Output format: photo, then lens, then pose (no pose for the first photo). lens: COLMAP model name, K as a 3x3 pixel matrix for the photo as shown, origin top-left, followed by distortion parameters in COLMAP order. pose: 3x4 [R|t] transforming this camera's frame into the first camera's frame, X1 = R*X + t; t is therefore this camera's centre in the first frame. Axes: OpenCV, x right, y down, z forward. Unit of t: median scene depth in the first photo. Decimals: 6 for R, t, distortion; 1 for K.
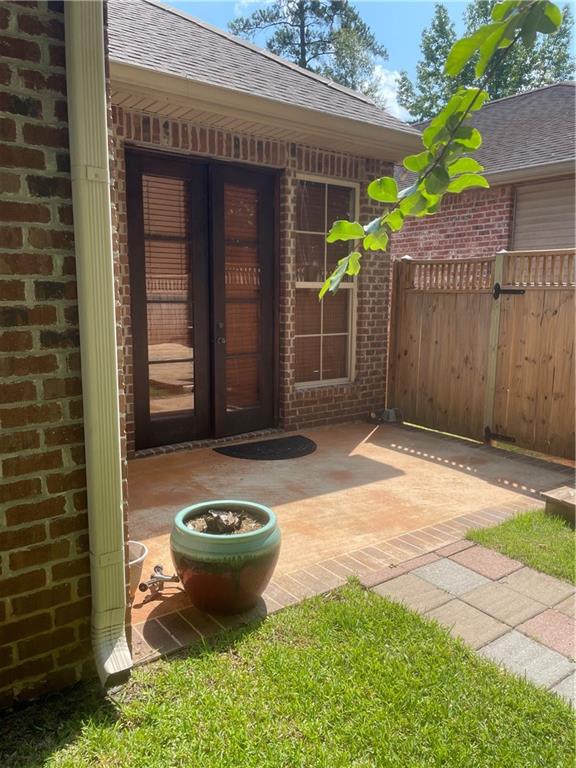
lens RADIAL K [[581.1, 0, 292.7], [0, 581.1, 385.3], [0, 0, 1]] dist [0.097015, -0.126350]
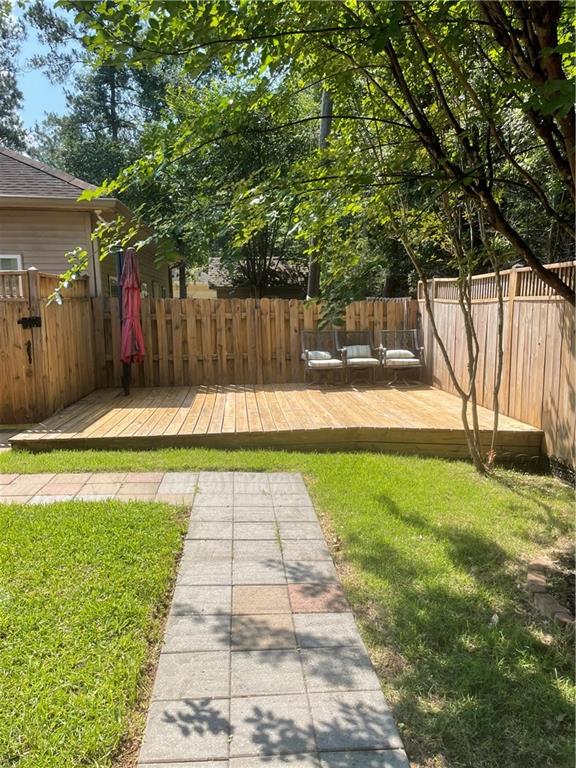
lens RADIAL K [[581.1, 0, 292.7], [0, 581.1, 385.3], [0, 0, 1]] dist [0.097015, -0.126350]
pose [[0.523689, -0.130158, 0.841908, -0.308577], [0.145714, 0.987381, 0.062011, 0.045178], [-0.839356, 0.090203, 0.536046, -0.284398]]
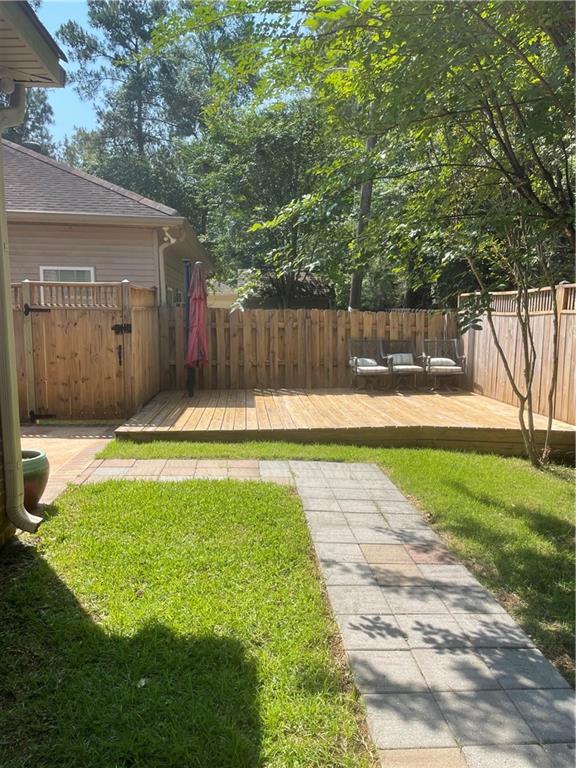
lens RADIAL K [[579.1, 0, 288.0], [0, 579.1, 384.0], [0, 0, 1]] dist [0.107985, -0.131828]
pose [[0.540548, -0.106684, 0.834522, -0.493815], [0.133013, 0.990289, 0.040440, 0.036350], [-0.830732, 0.089143, 0.549489, -0.239268]]
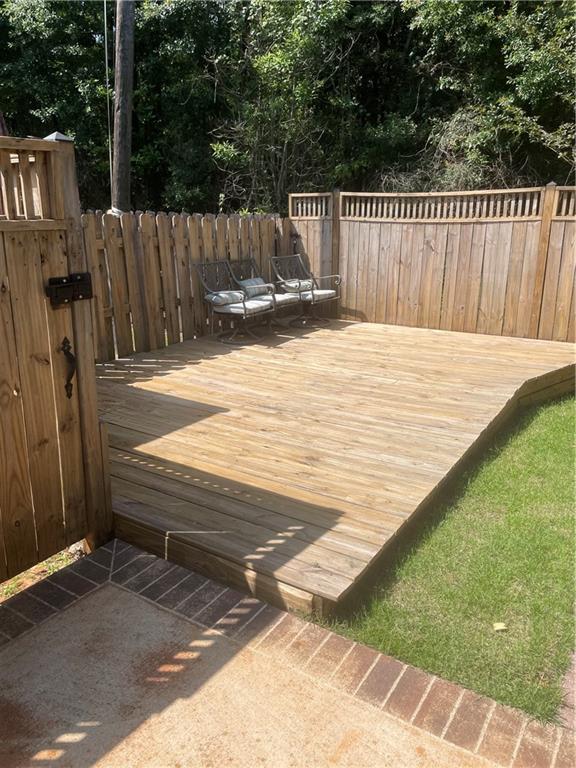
lens RADIAL K [[581.4, 0, 292.0], [0, 581.4, 374.7], [0, 0, 1]] dist [0.099382, -0.130481]
pose [[-0.337775, -0.260532, 0.904451, -0.018859], [0.140678, 0.936160, 0.322204, -0.154535], [-0.930655, 0.236068, -0.279560, 0.841522]]
